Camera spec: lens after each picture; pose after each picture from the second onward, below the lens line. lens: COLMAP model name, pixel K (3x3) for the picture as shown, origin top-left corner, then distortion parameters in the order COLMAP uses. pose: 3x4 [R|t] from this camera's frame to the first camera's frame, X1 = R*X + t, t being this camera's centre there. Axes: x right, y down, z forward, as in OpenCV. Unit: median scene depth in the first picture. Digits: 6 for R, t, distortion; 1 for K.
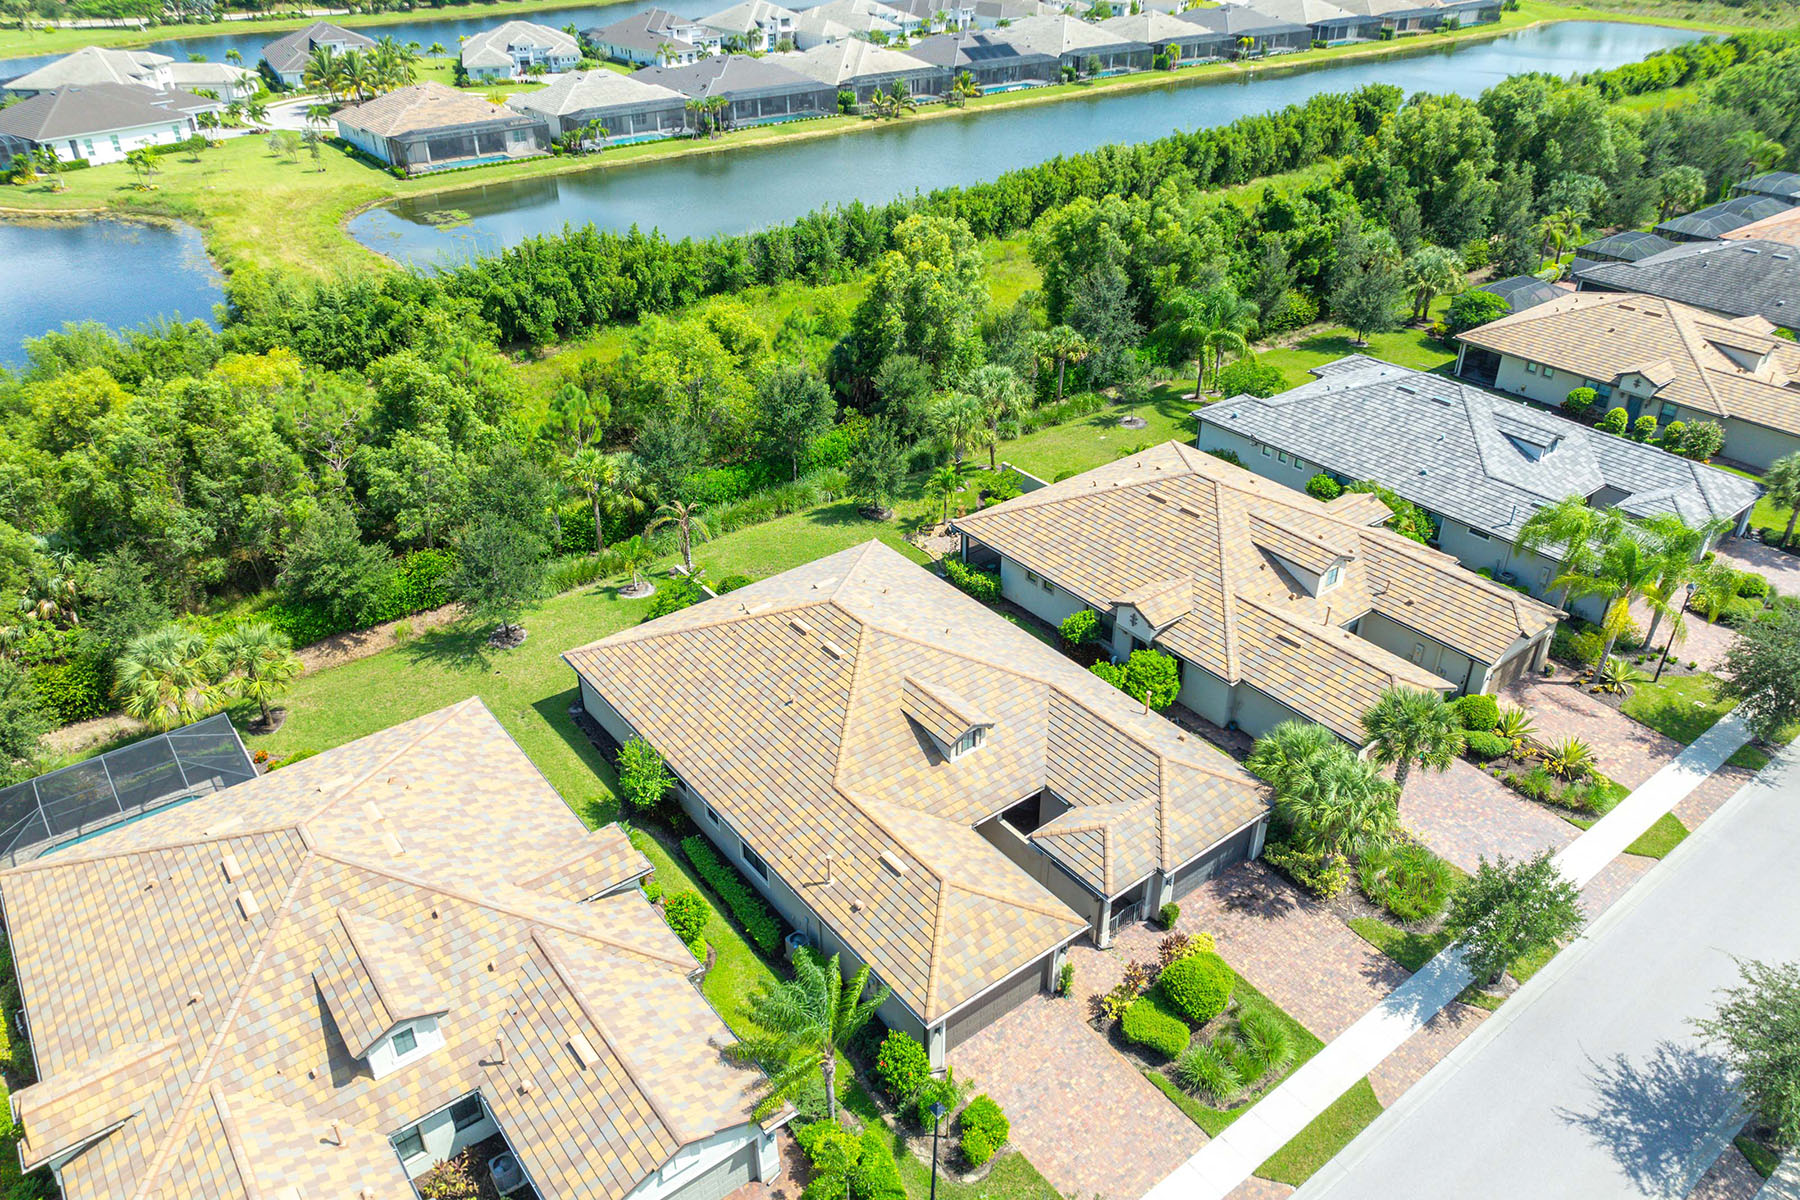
lens RADIAL K [[1259.7, 0, 907.3], [0, 1259.7, 592.0], [0, 0, 1]] dist [-0.043529, 0.034104]
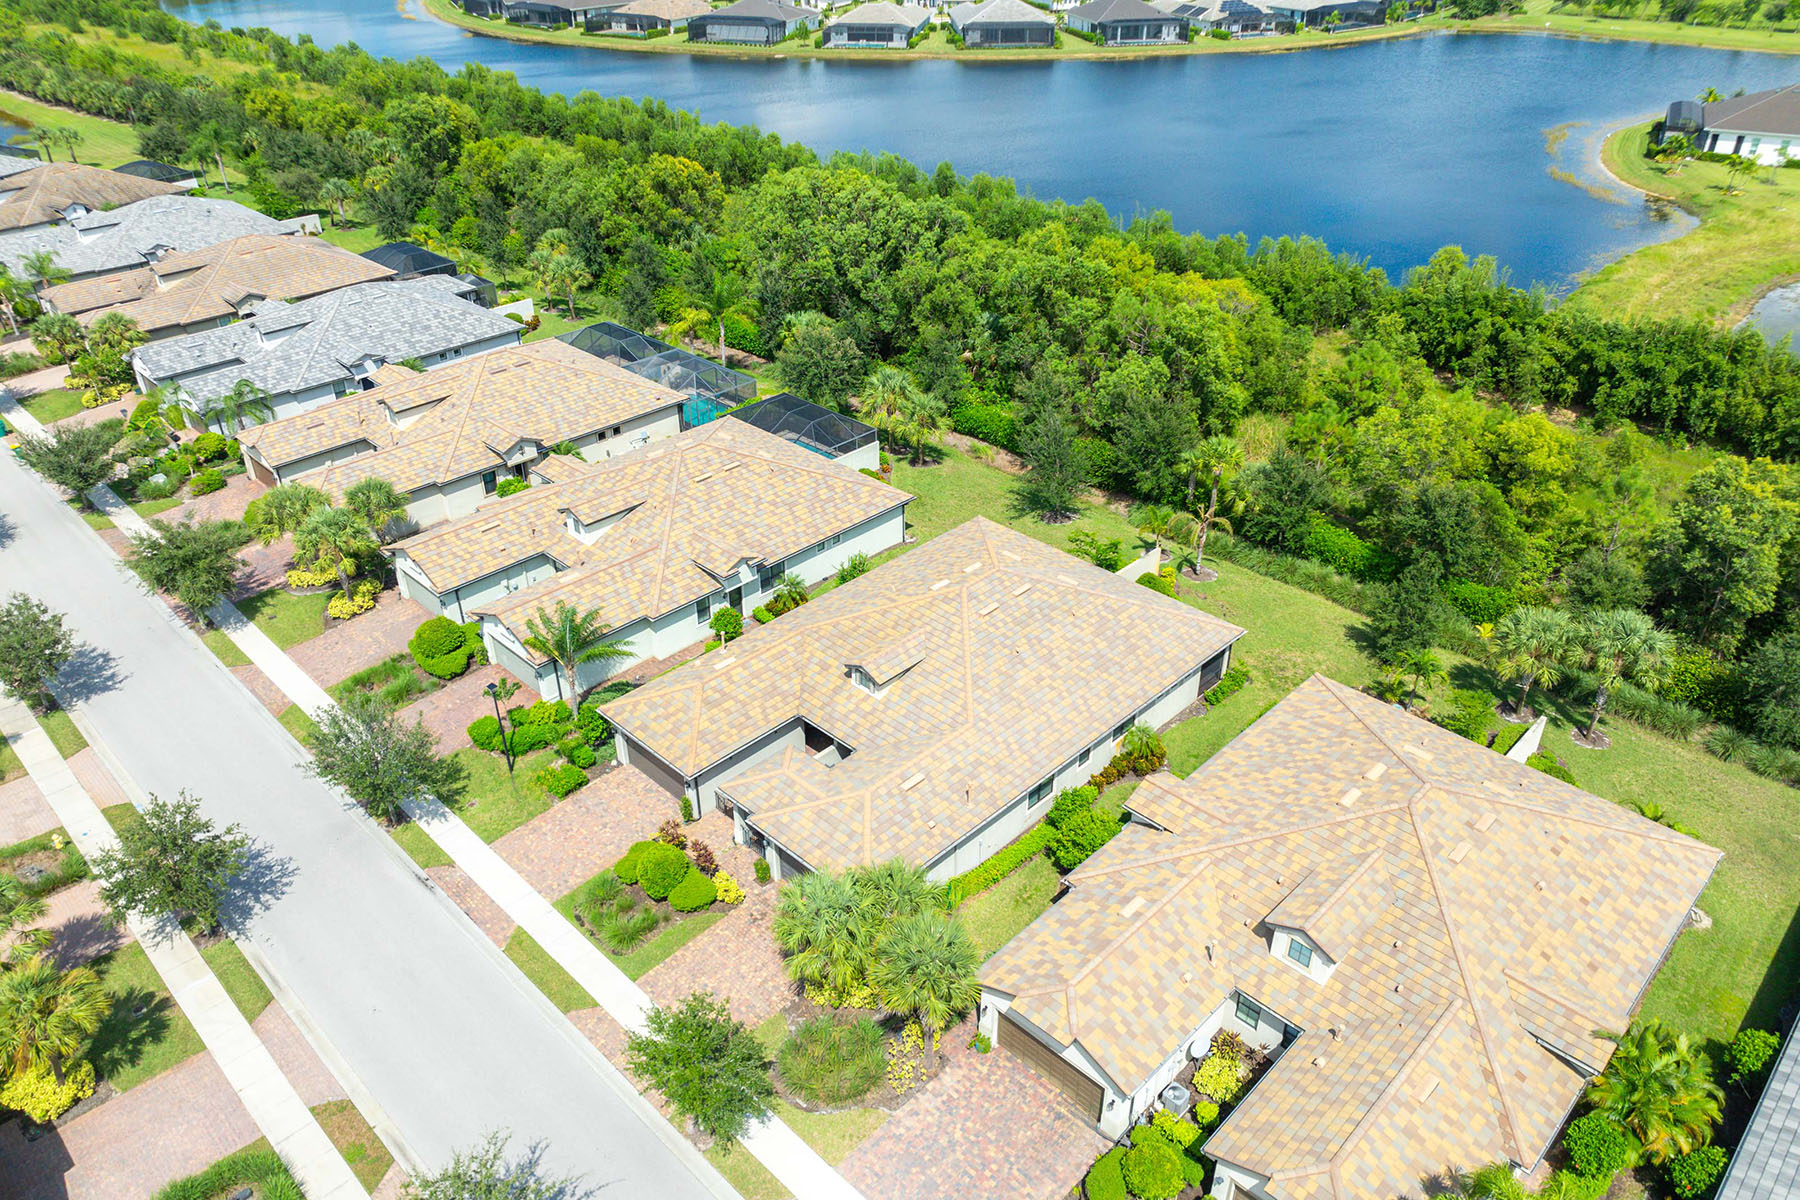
lens RADIAL K [[1259.7, 0, 903.8], [0, 1259.7, 615.0], [0, 0, 1]] dist [-0.043529, 0.034104]
pose [[0.132031, 0.527388, -0.839303, 0.310429], [-0.500515, 0.766319, 0.402791, -0.128918], [0.855601, 0.366903, 0.365143, 0.180949]]
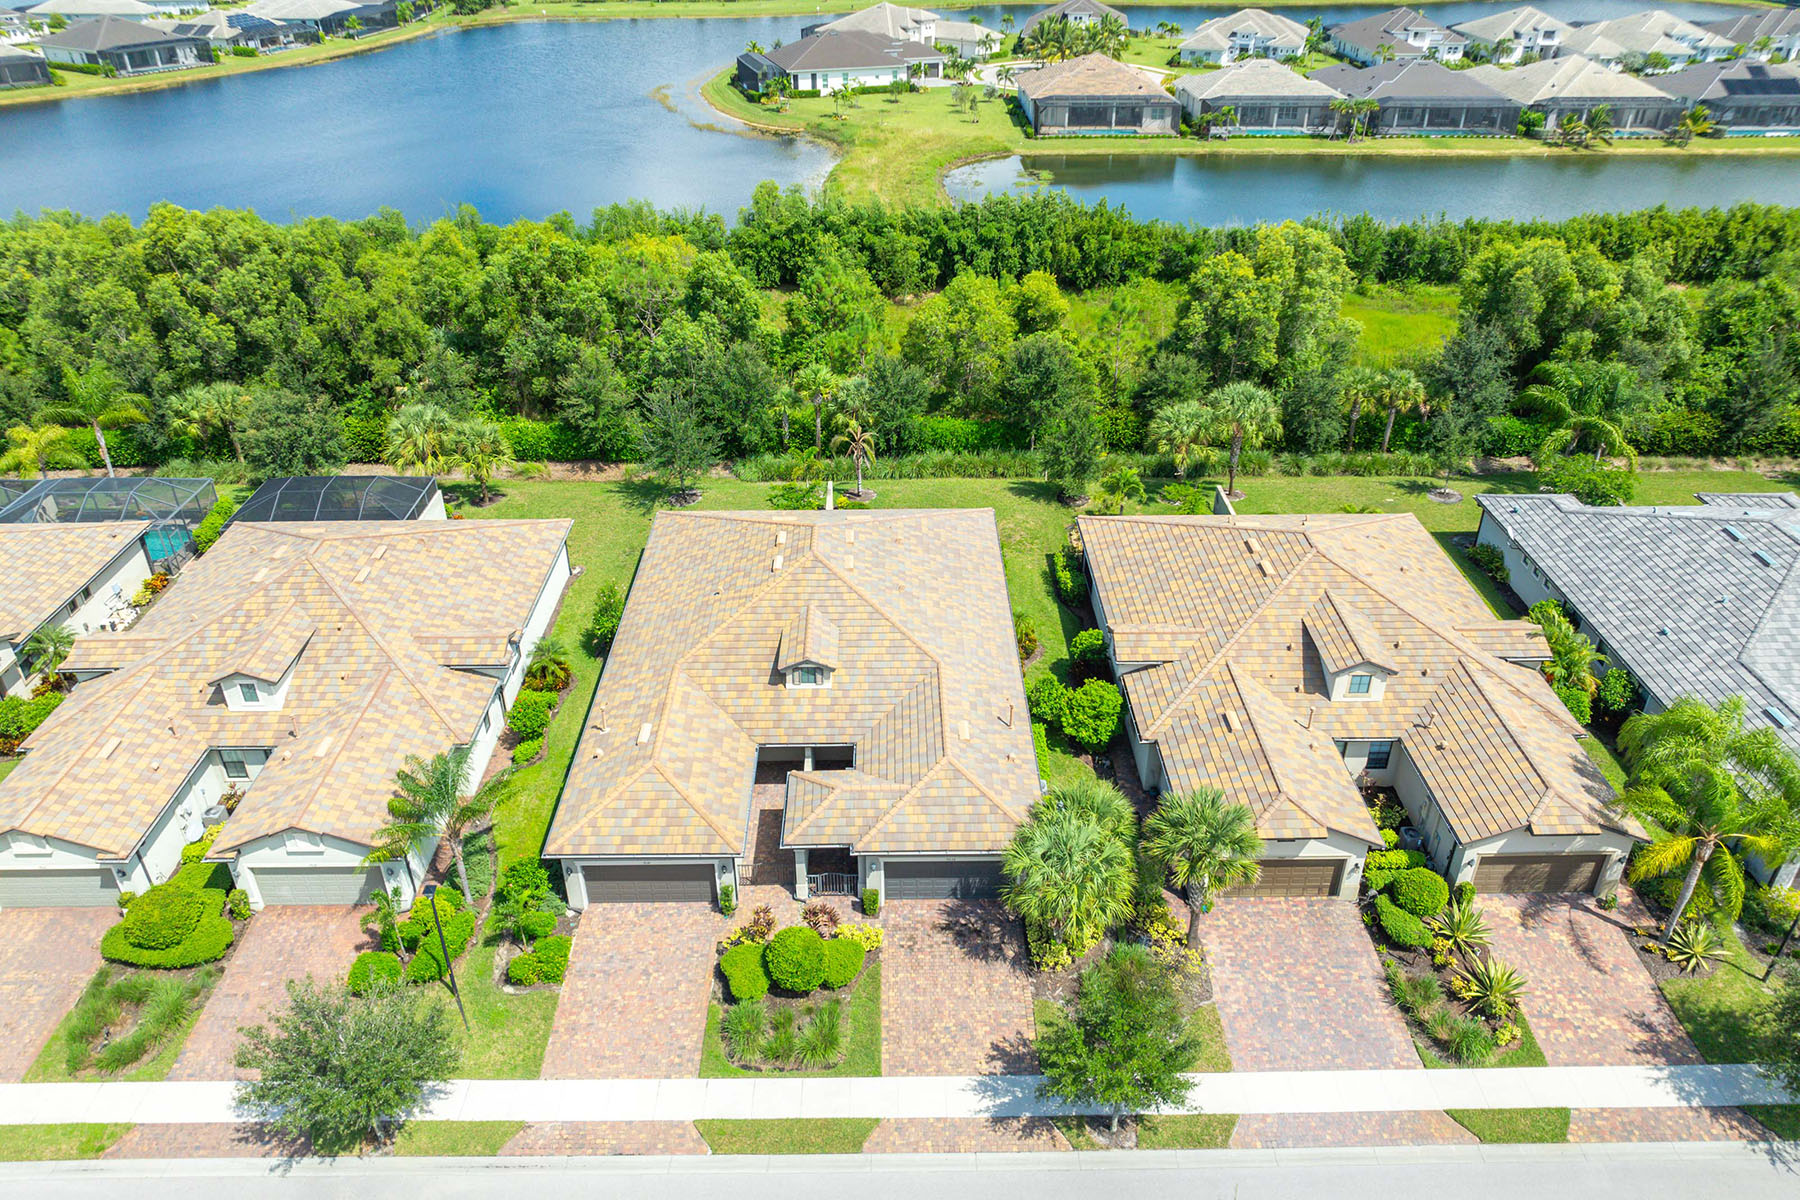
lens RADIAL K [[1259.7, 0, 908.6], [0, 1259.7, 595.5], [0, 0, 1]] dist [-0.043529, 0.034104]
pose [[0.798969, 0.308448, -0.516244, 0.197054], [-0.305880, 0.947542, 0.092744, -0.020834], [0.517770, 0.083809, 0.851405, 0.045982]]
